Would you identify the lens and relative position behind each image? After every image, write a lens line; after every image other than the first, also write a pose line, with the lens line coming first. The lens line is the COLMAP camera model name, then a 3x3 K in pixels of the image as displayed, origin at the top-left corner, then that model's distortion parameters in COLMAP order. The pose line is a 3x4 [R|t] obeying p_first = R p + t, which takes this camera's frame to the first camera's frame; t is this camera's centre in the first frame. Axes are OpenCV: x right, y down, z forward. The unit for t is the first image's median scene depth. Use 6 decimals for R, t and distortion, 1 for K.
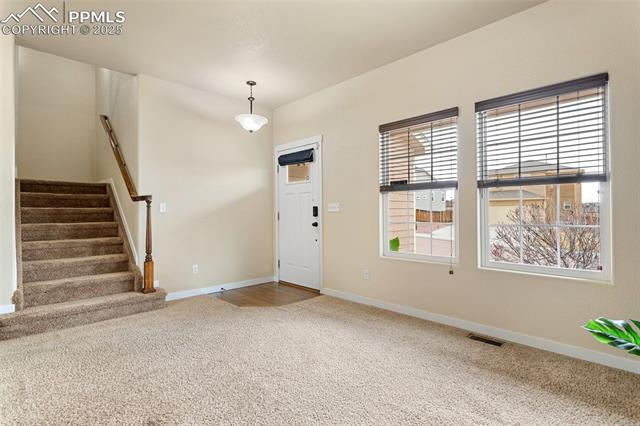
lens RADIAL K [[320.4, 0, 322.5], [0, 320.4, 209.6], [0, 0, 1]] dist [-0.005709, -0.001206]
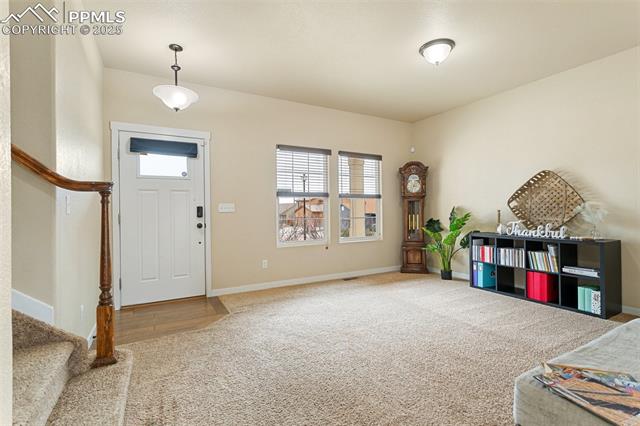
lens RADIAL K [[303.5, 0, 319.9], [0, 303.5, 211.2], [0, 0, 1]] dist [0.000601, 0.001514]
pose [[0.258922, 0.002765, 0.965894, -0.843064], [0.000330, 0.999996, -0.002951, 0.006736], [-0.965898, 0.001083, 0.258920, 0.464886]]
